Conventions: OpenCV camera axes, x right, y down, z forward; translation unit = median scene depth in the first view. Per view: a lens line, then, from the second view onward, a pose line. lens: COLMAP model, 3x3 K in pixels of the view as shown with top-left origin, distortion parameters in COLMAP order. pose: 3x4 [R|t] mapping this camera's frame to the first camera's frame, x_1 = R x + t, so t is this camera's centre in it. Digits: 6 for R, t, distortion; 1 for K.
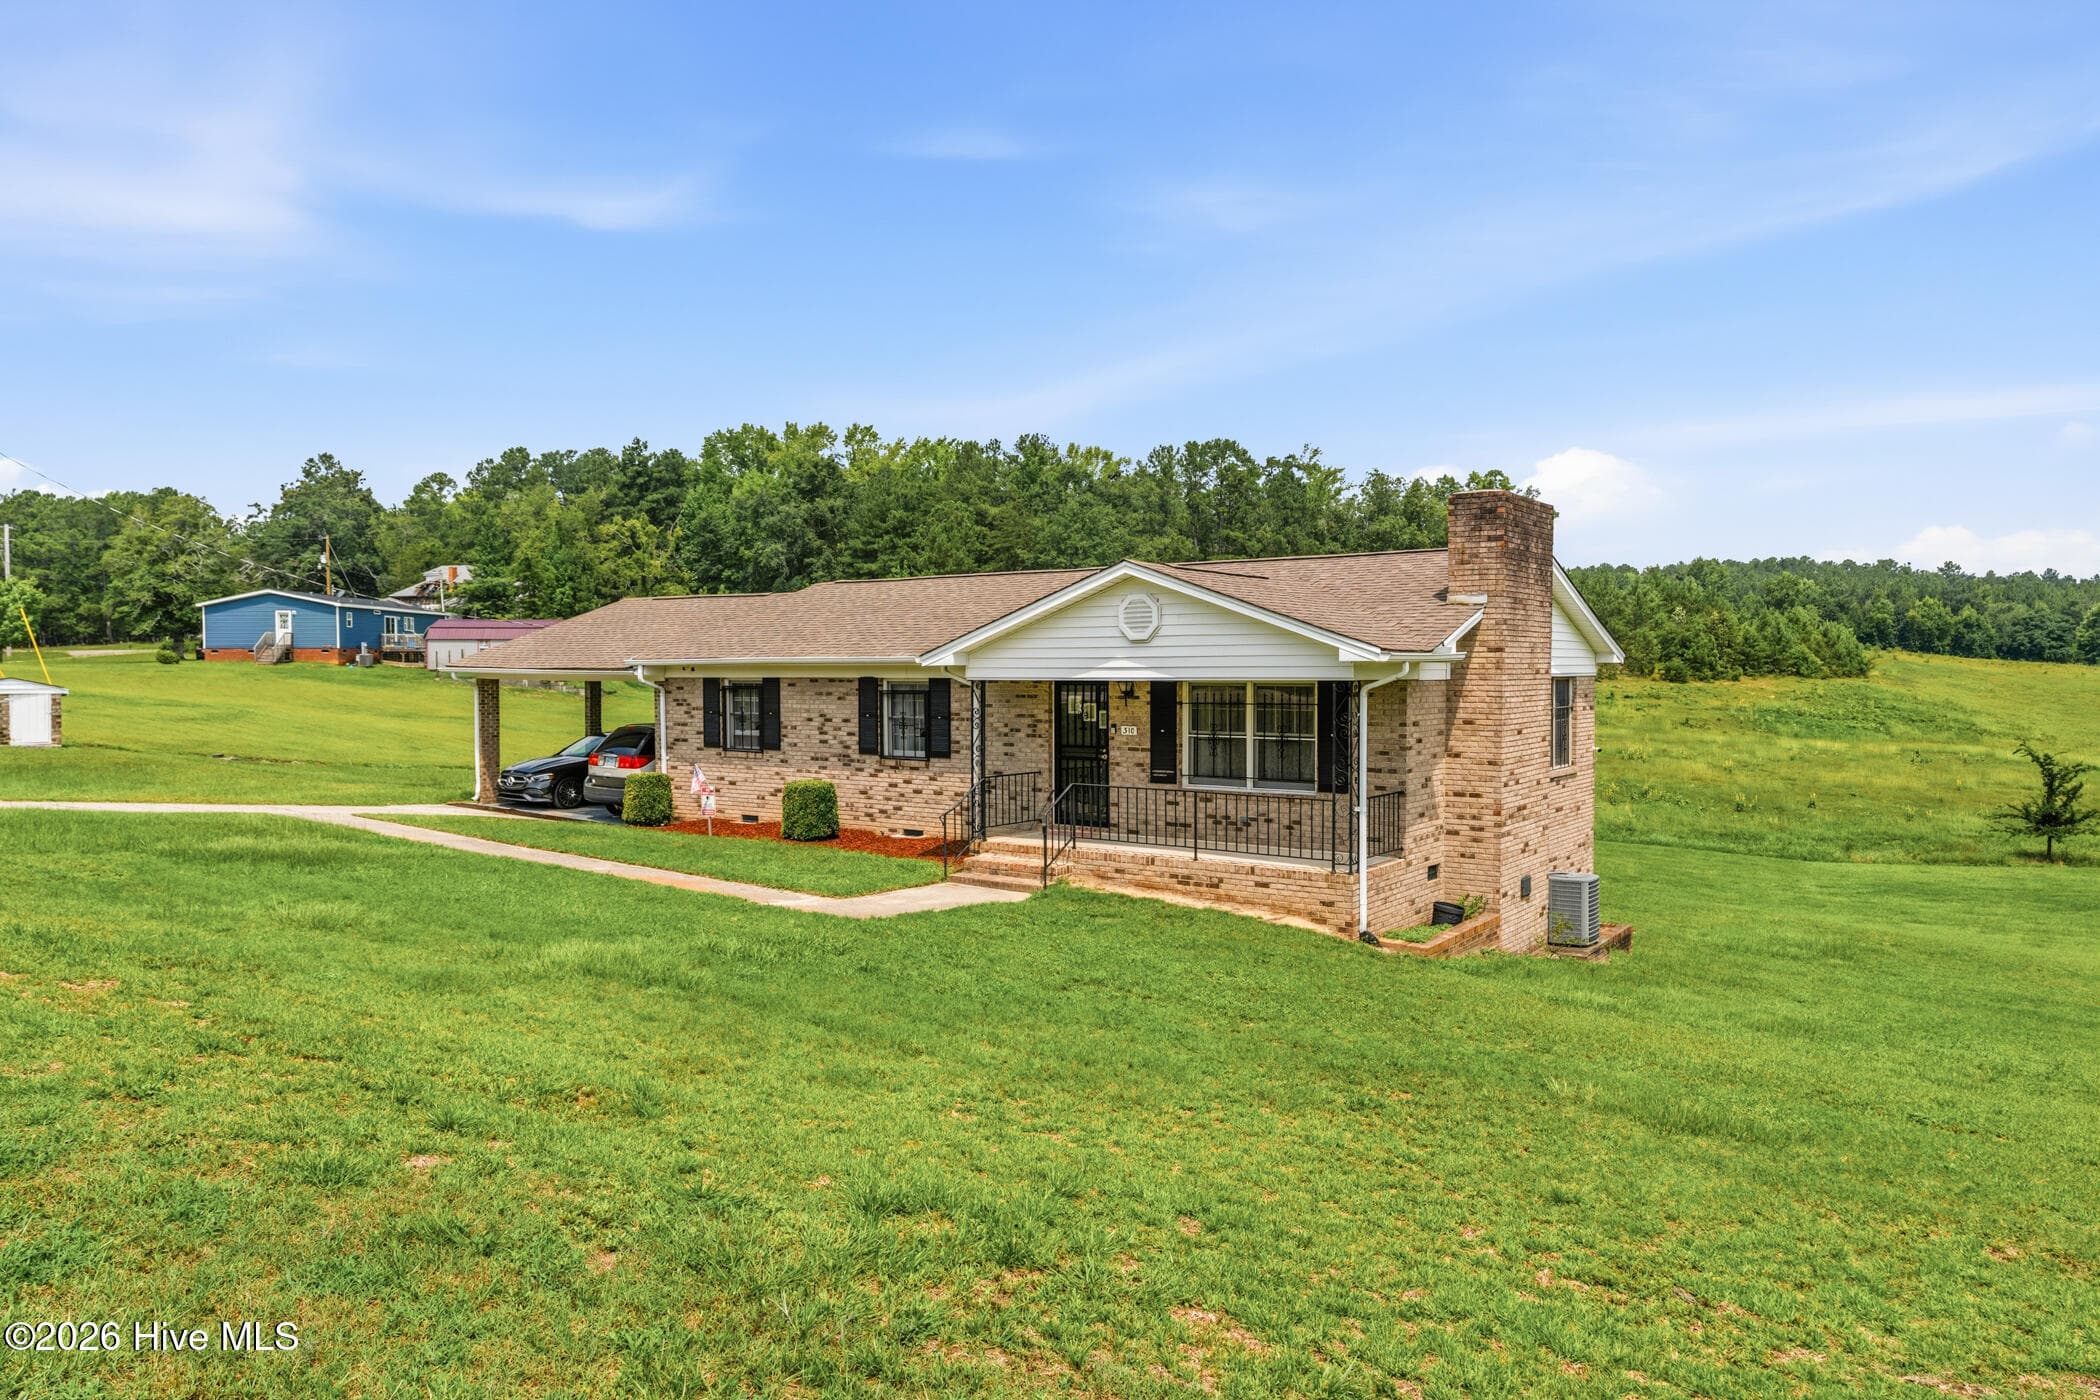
lens RADIAL K [[1388.8, 0, 1052.0], [0, 1388.8, 713.9], [0, 0, 1]] dist [-0.004643, 0.005315]
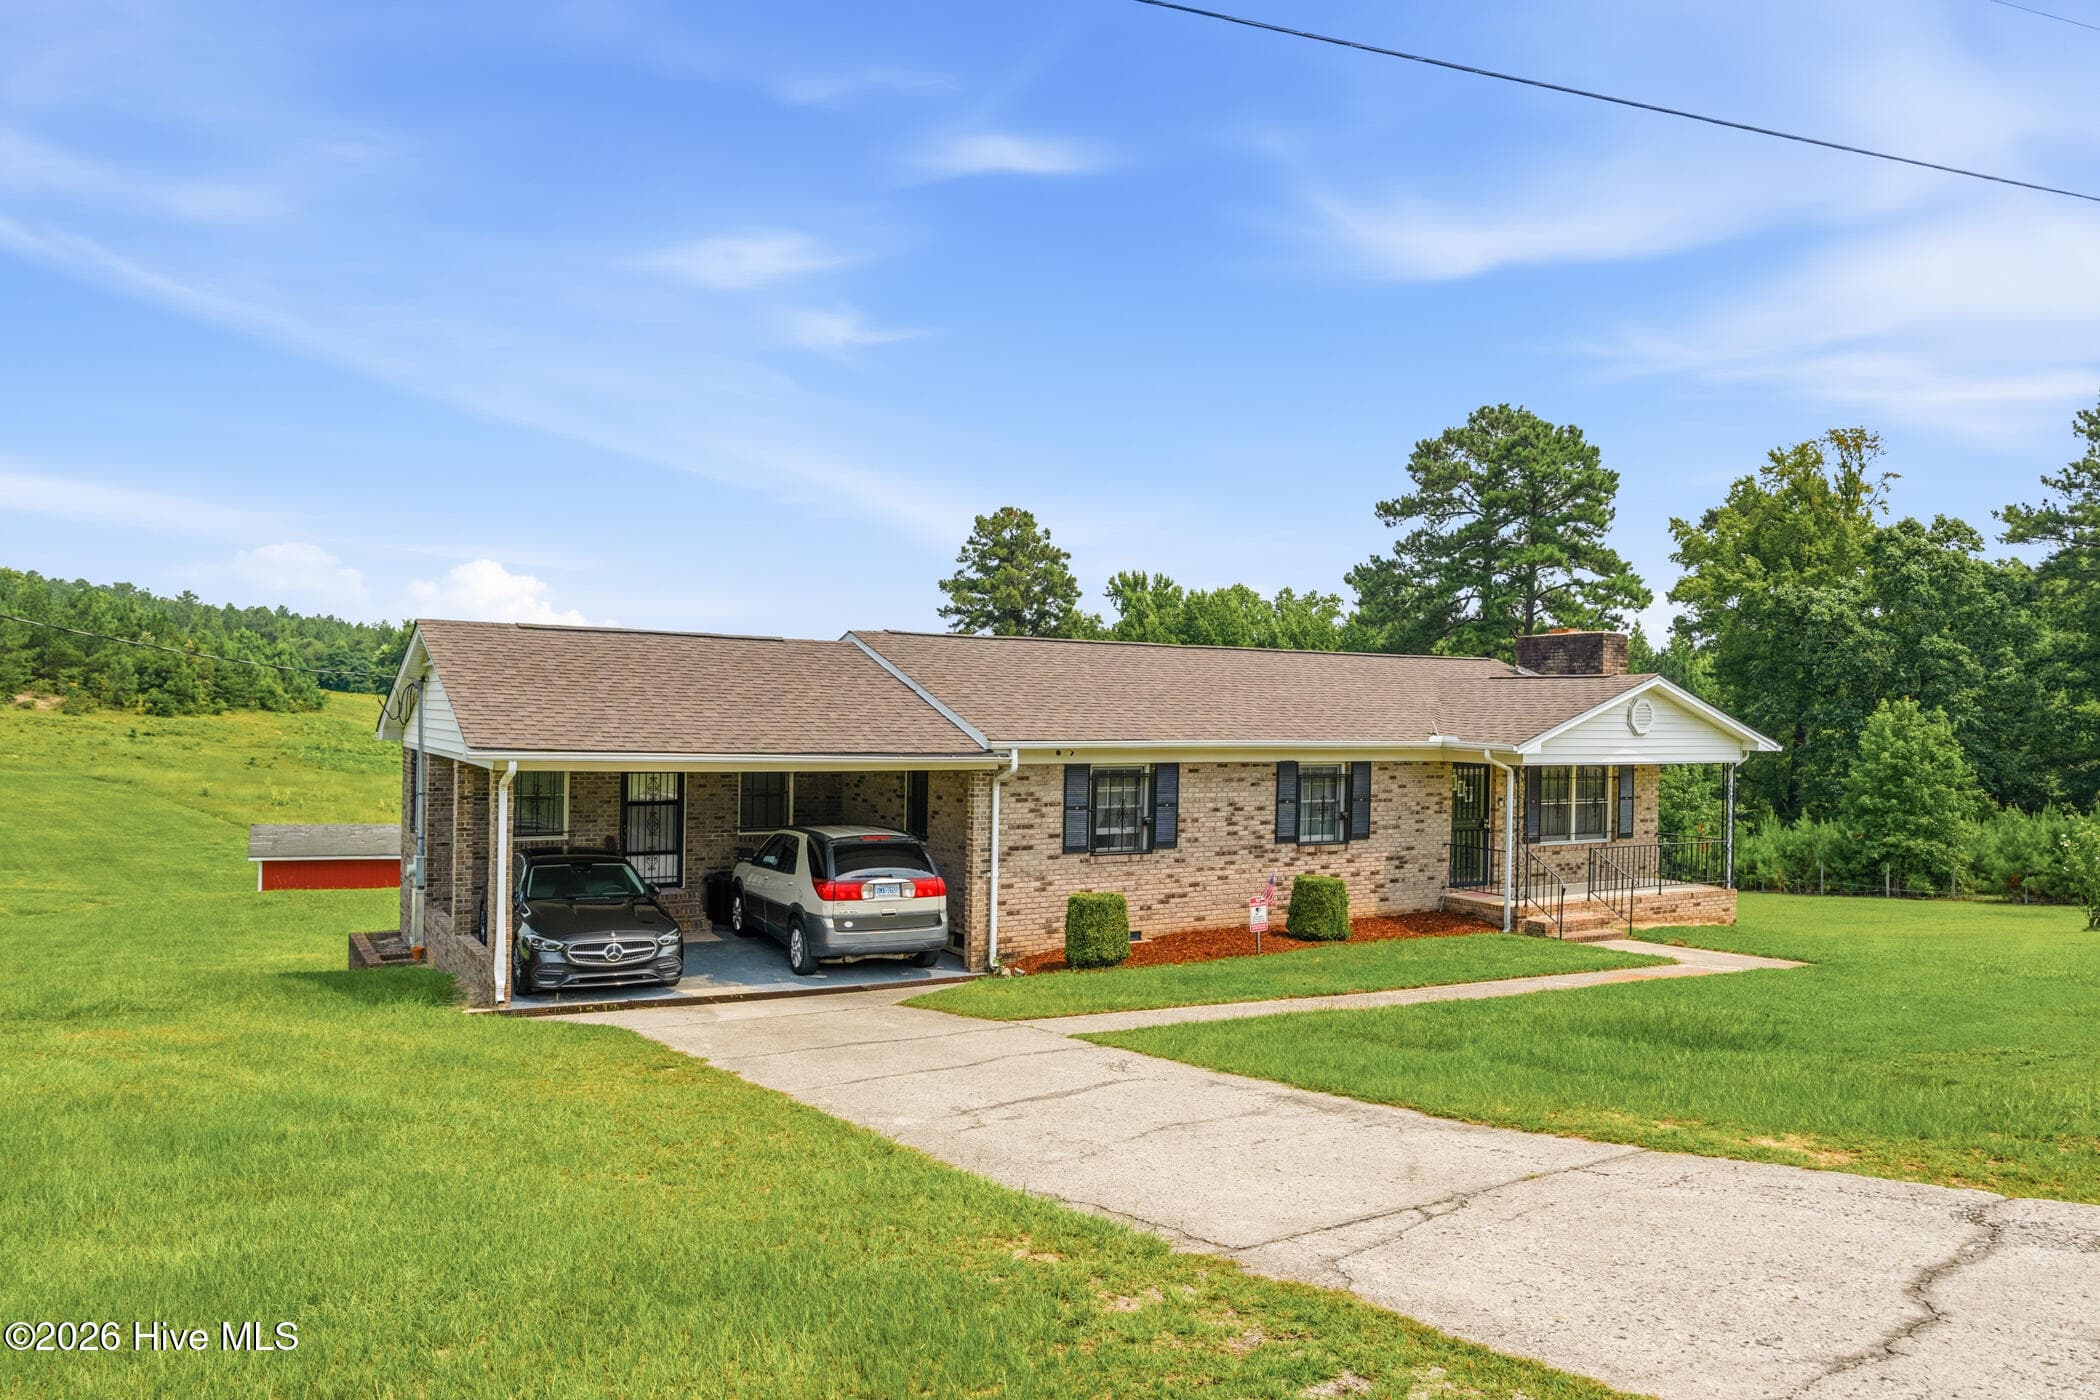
lens RADIAL K [[1405.6, 0, 1050.0], [0, 1405.6, 700.0], [0, 0, 1]] dist [-0.006170, 0.004545]
pose [[0.381956, 0.013809, 0.924077, -0.285808], [0.012586, 0.999718, -0.020142, -0.013457], [-0.924095, 0.019324, 0.381674, 0.207649]]
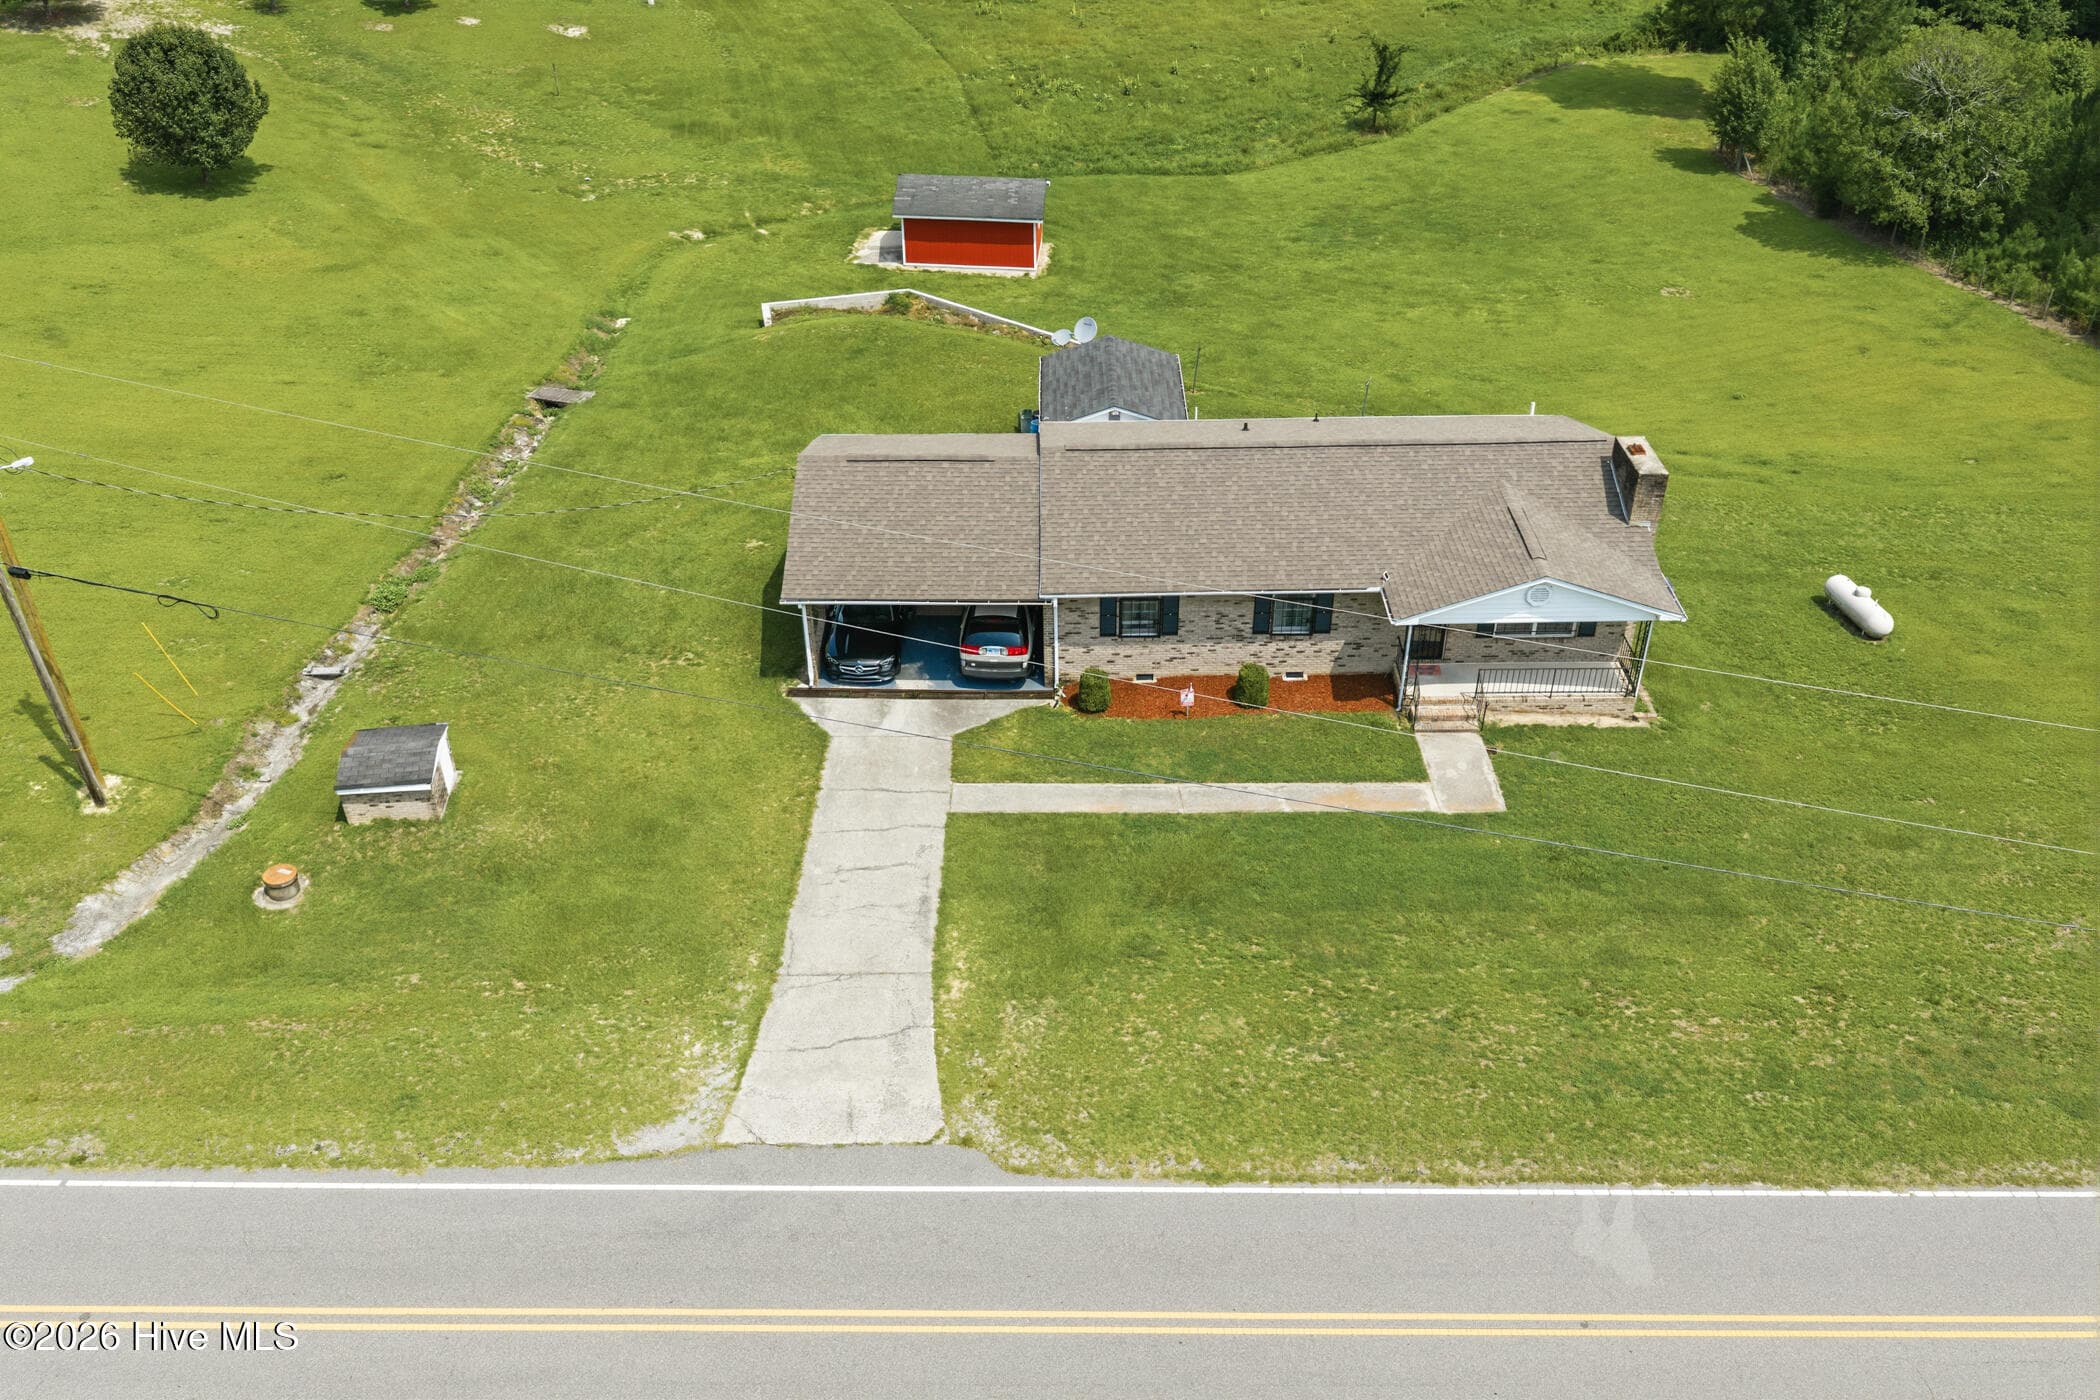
lens RADIAL K [[1737.5, 0, 1058.7], [0, 1737.5, 696.7], [0, 0, 1]] dist [0.022096, -0.040393]
pose [[0.802014, -0.340198, 0.490957, -0.340768], [0.026498, 0.841409, 0.539749, -0.254938], [-0.596717, -0.419877, 0.683836, -0.057075]]
